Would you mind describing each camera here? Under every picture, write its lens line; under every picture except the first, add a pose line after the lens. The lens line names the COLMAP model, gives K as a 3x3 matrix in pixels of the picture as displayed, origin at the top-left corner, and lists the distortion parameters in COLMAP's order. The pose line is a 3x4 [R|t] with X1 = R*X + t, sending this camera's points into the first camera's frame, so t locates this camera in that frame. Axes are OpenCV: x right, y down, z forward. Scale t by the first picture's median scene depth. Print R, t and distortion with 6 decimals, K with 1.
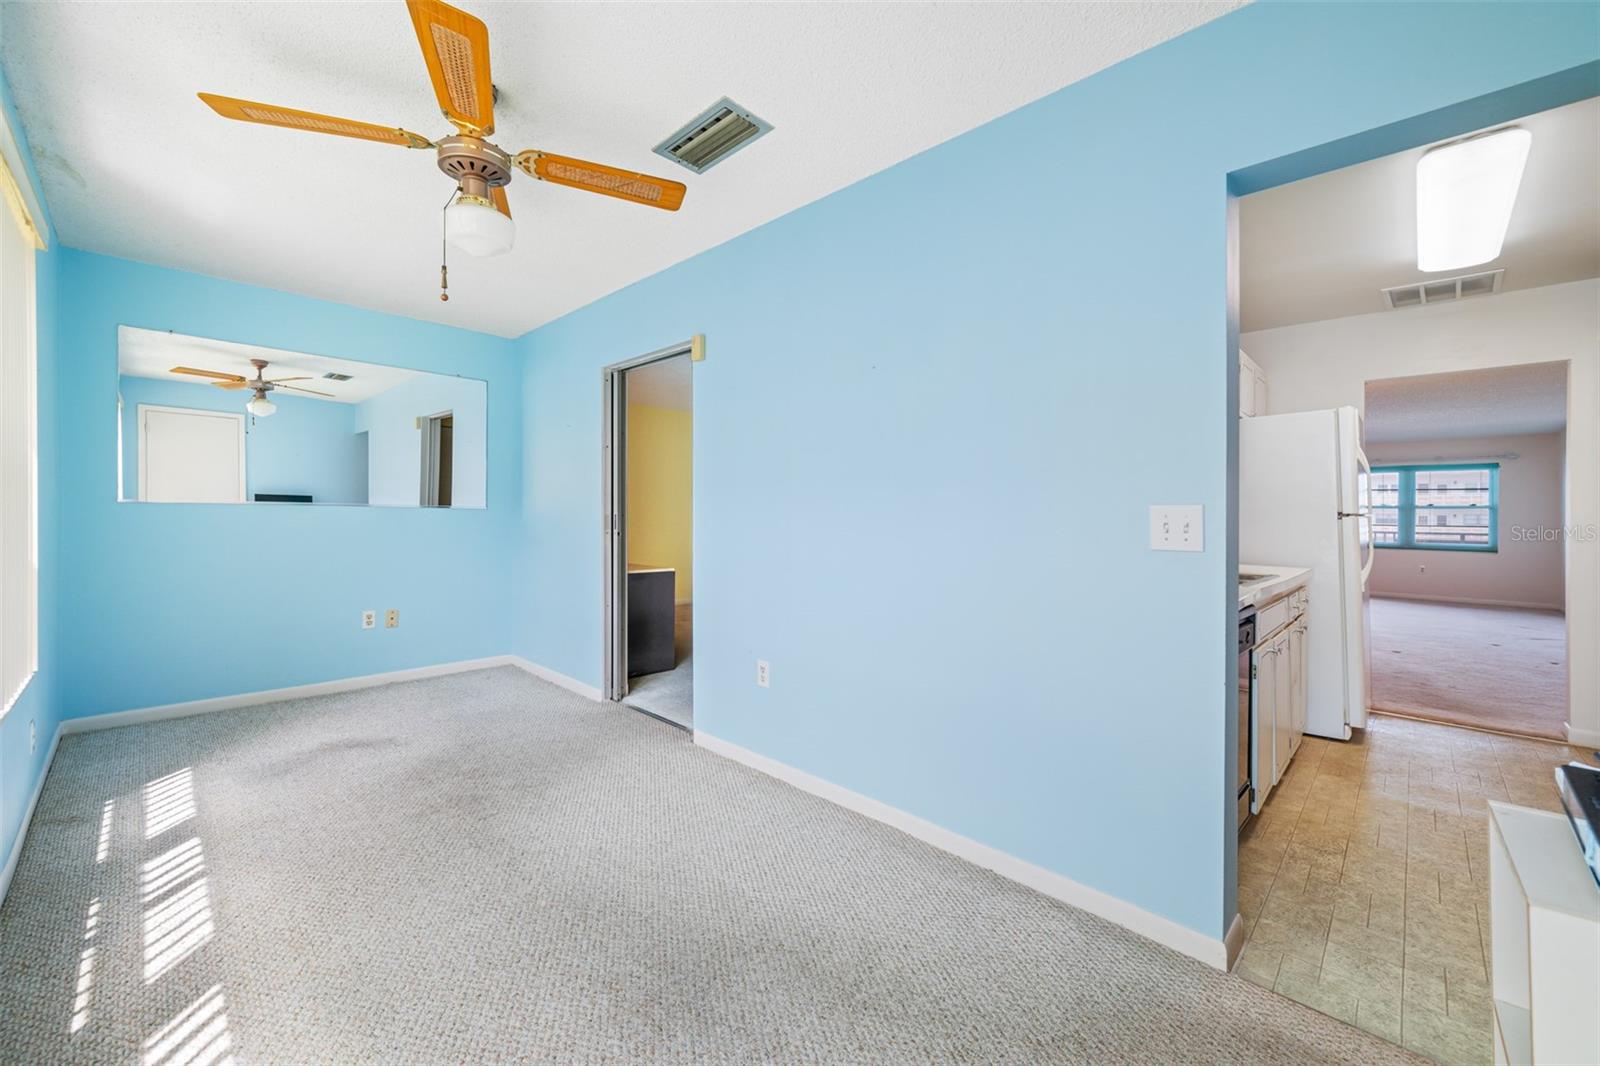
lens RADIAL K [[634.9, 0, 798.8], [0, 634.9, 519.6], [0, 0, 1]] dist [0.002792, -0.000600]
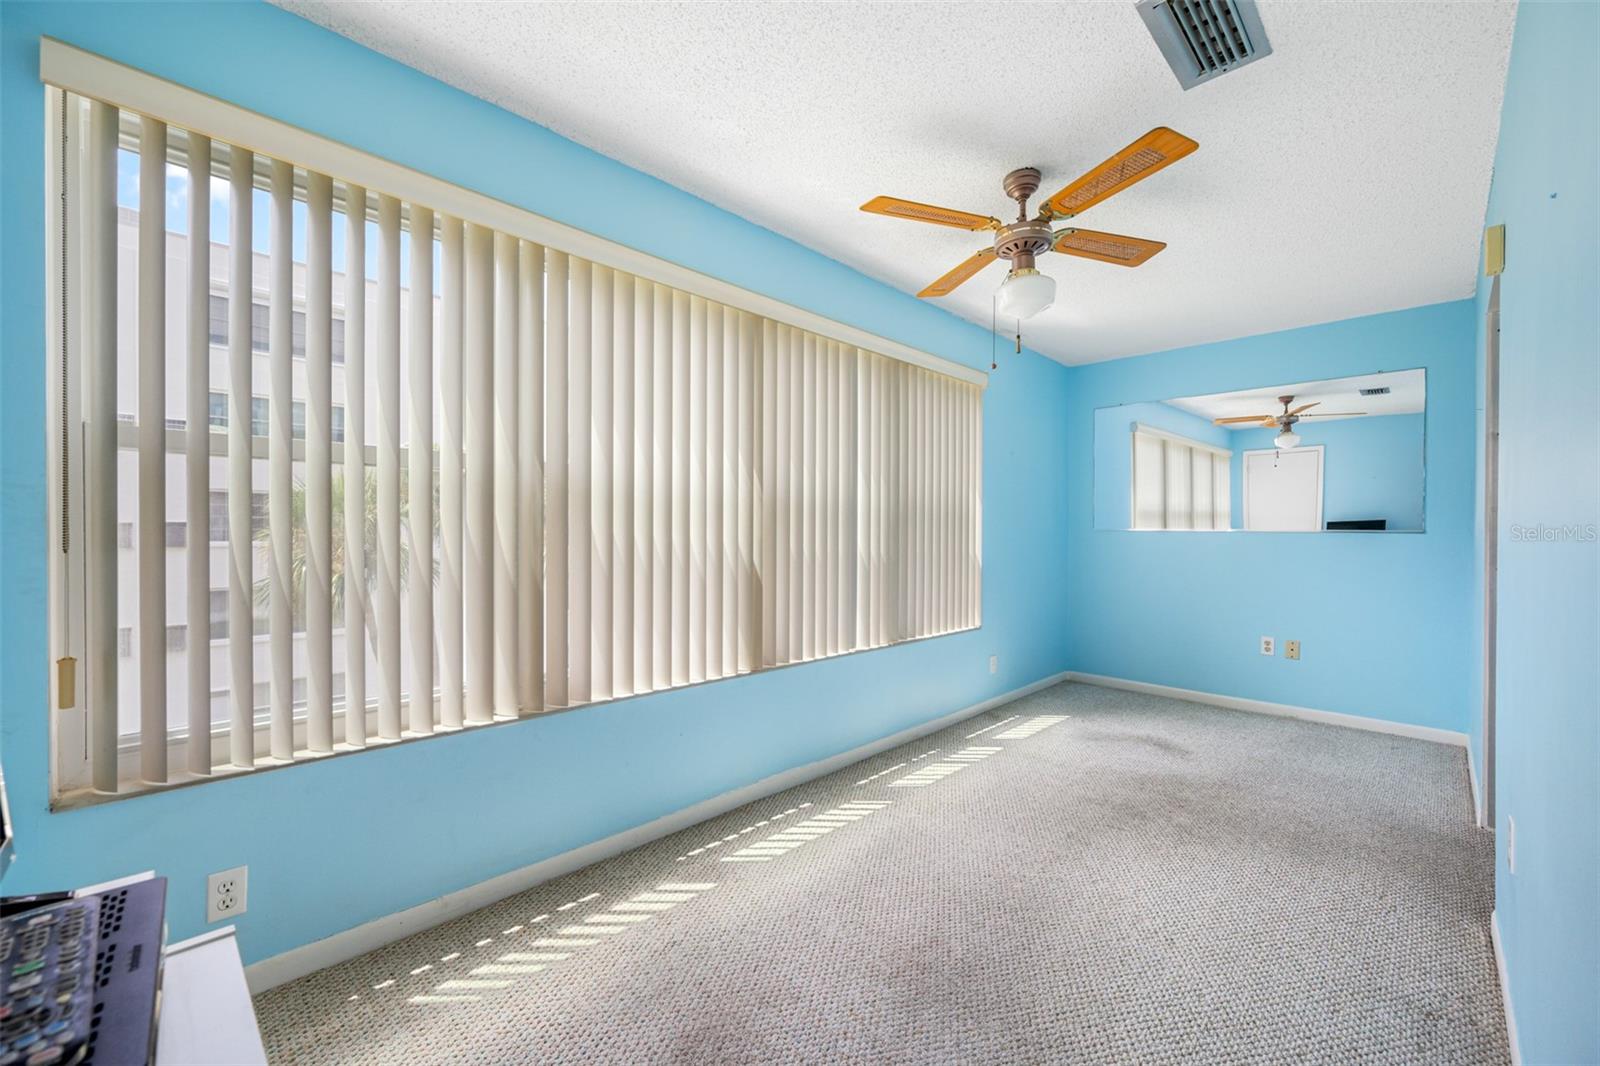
lens RADIAL K [[634.9, 0, 798.9], [0, 634.9, 537.5], [0, 0, 1]] dist [0.002792, -0.000600]
pose [[-0.012848, -0.004200, -0.999909, 0.401904], [-0.015049, 0.999879, -0.004006, 0.005093], [0.999804, 0.014996, -0.012910, 0.354727]]
